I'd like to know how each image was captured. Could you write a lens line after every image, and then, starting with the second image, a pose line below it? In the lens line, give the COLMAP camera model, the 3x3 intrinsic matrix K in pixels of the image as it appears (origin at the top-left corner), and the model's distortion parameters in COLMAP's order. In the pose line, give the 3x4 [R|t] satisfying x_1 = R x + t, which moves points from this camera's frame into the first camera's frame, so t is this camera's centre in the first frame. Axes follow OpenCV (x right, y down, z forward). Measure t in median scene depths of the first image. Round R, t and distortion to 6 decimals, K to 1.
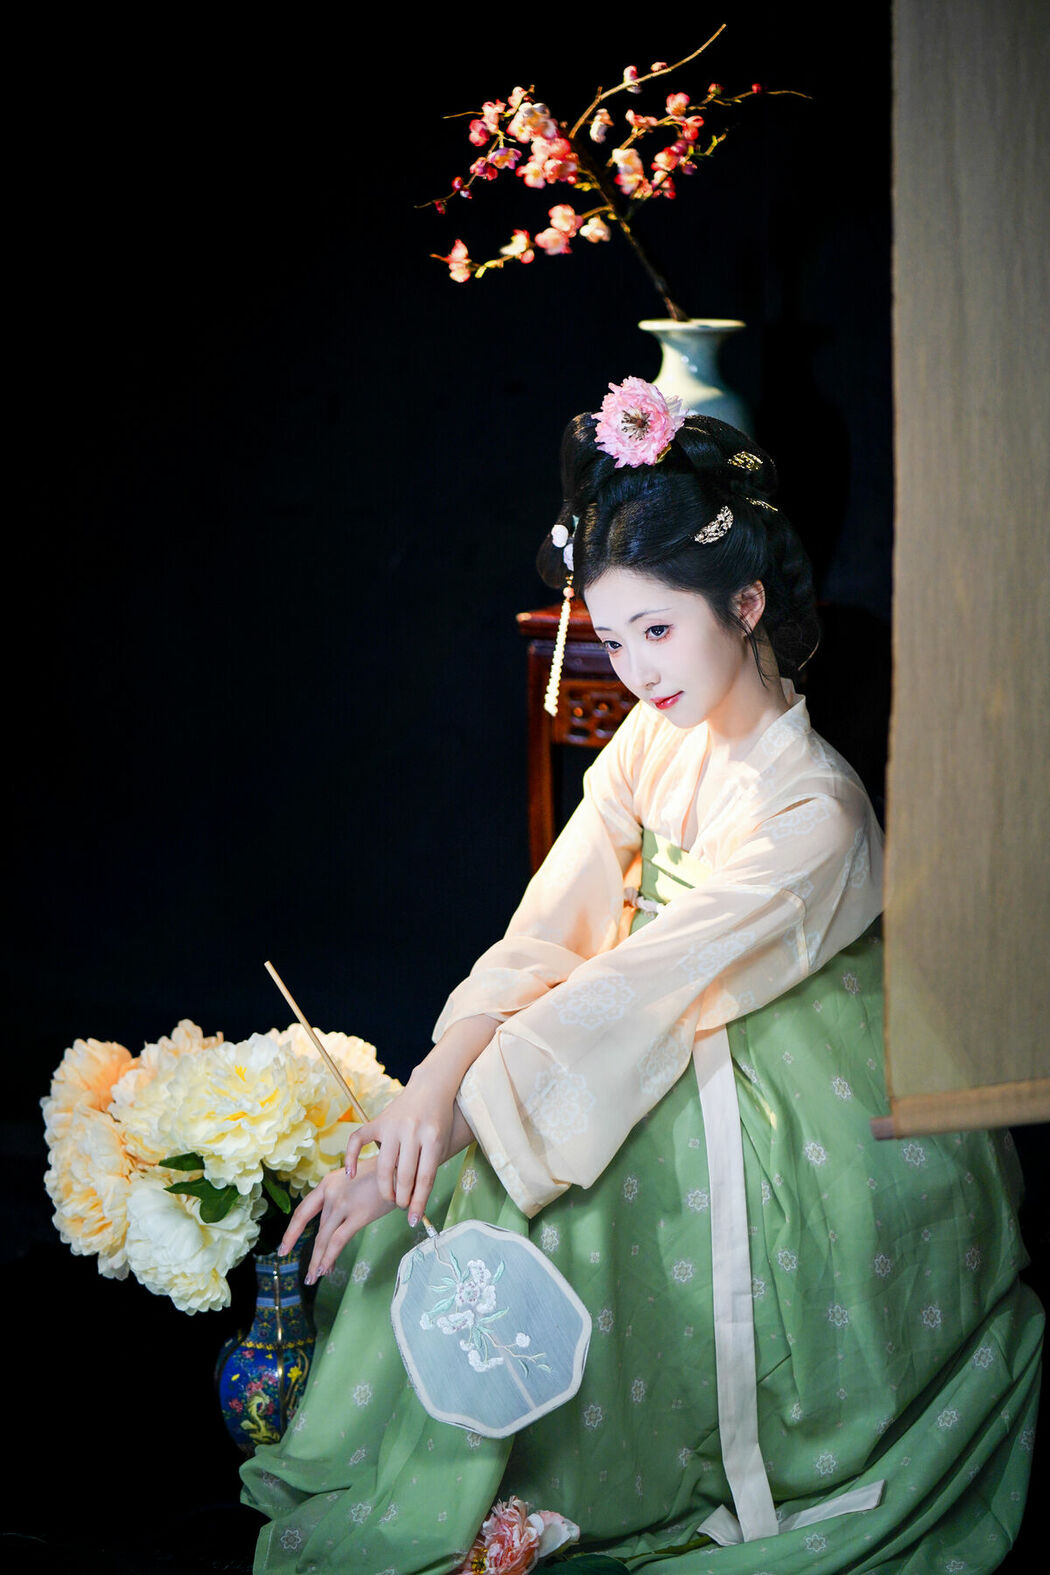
lens RADIAL K [[3860.5, 0, 525.0], [0, 3860.5, 787.5], [0, 0, 1]] dist [0.358188, -0.962441]
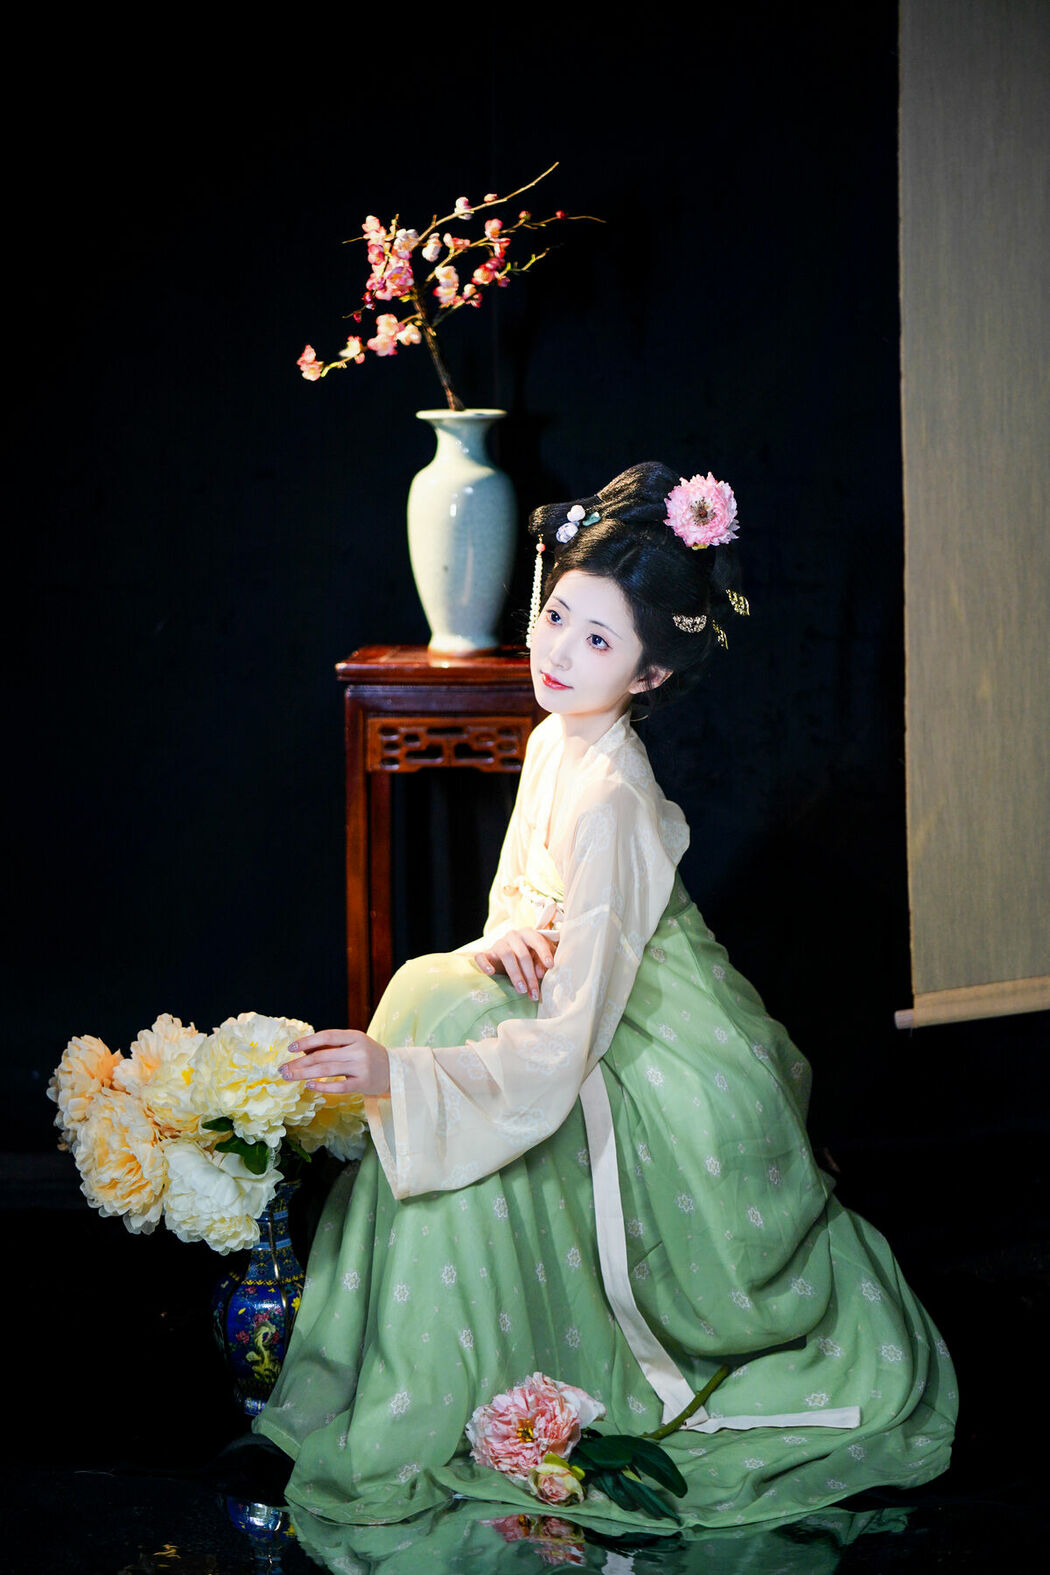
lens RADIAL K [[3860.5, 0, 525.0], [0, 3860.5, 787.5], [0, 0, 1]] dist [0.358188, -0.962441]
pose [[0.970444, -0.052570, 0.235531, -0.244872], [0.059053, 0.998043, -0.020551, 0.021465], [-0.233990, 0.033852, 0.971649, -0.157932]]
